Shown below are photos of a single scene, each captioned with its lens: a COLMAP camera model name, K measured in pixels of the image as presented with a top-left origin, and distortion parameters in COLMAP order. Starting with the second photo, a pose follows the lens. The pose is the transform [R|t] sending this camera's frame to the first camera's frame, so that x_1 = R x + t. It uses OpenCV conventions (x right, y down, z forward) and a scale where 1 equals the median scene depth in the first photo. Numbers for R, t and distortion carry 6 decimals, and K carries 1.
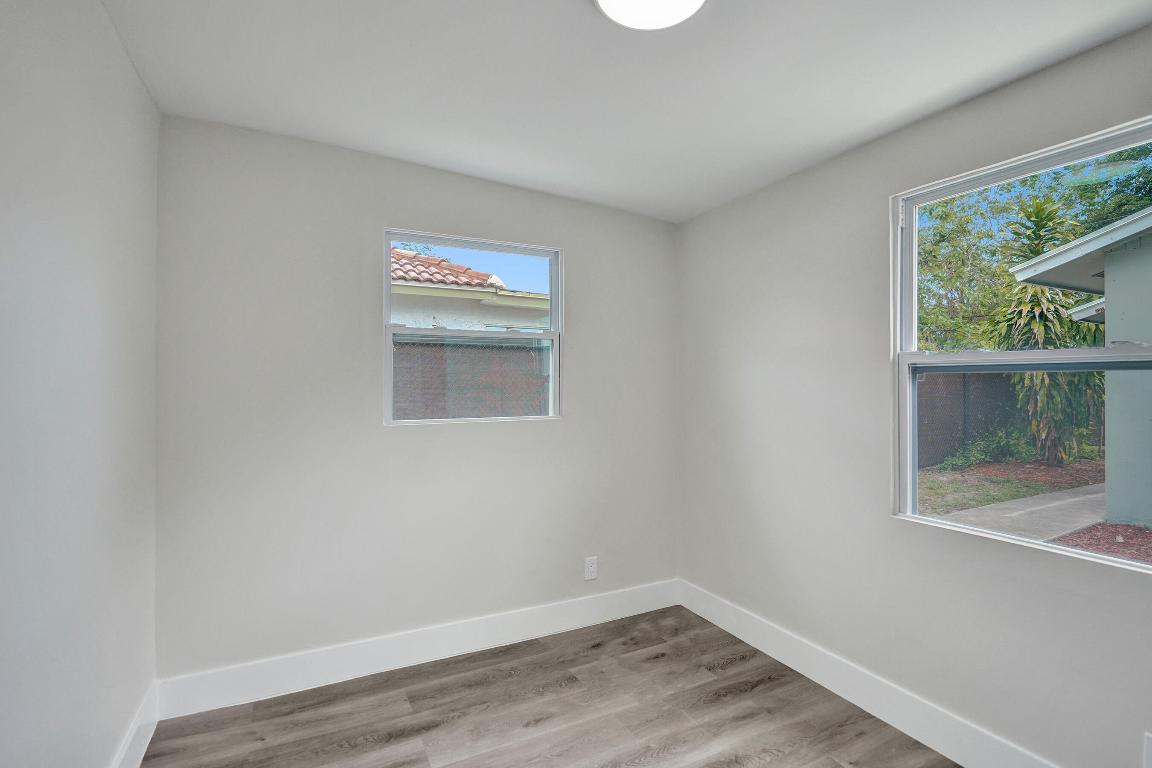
lens RADIAL K [[541.8, 0, 576.0], [0, 541.8, 378.7], [0, 0, 1]] dist [-0.009856, 0.002187]
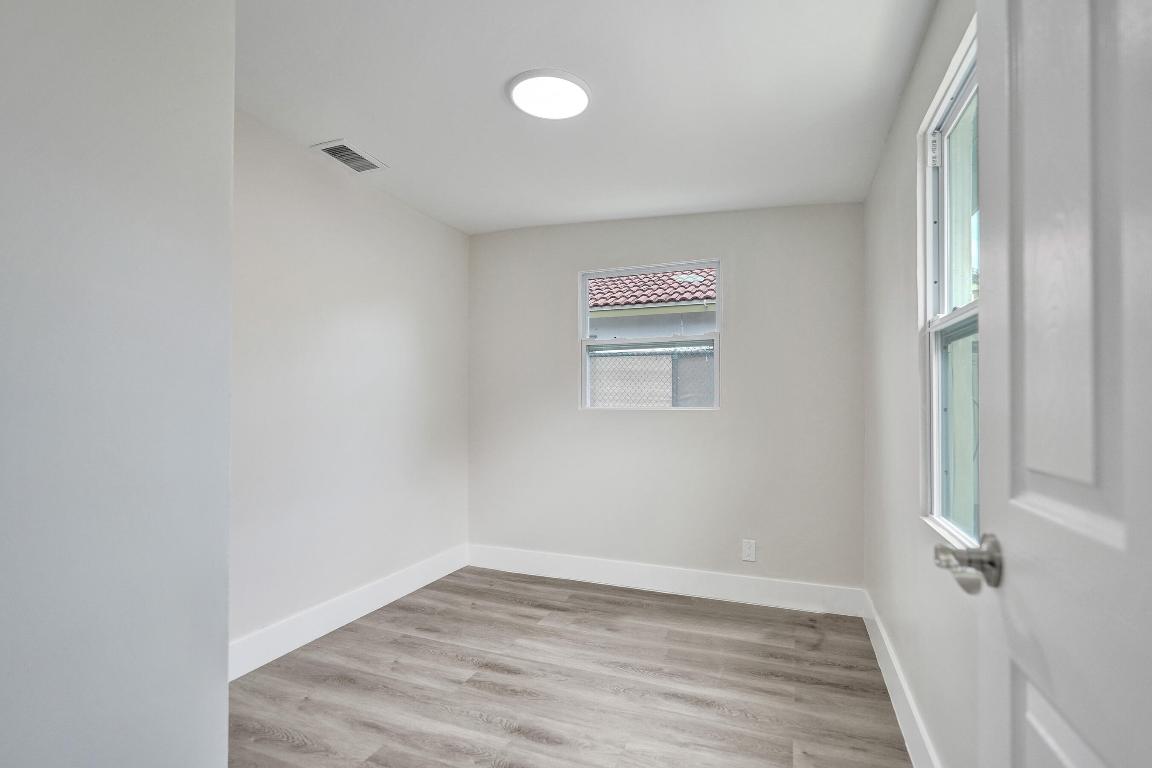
lens RADIAL K [[541.8, 0, 569.0], [0, 541.8, 395.6], [0, 0, 1]] dist [-0.009856, 0.002187]
pose [[0.653950, -0.012222, -0.756439, 0.828402], [0.009839, 0.999922, -0.007649, 0.066708], [0.756474, -0.002441, 0.654020, 0.044016]]
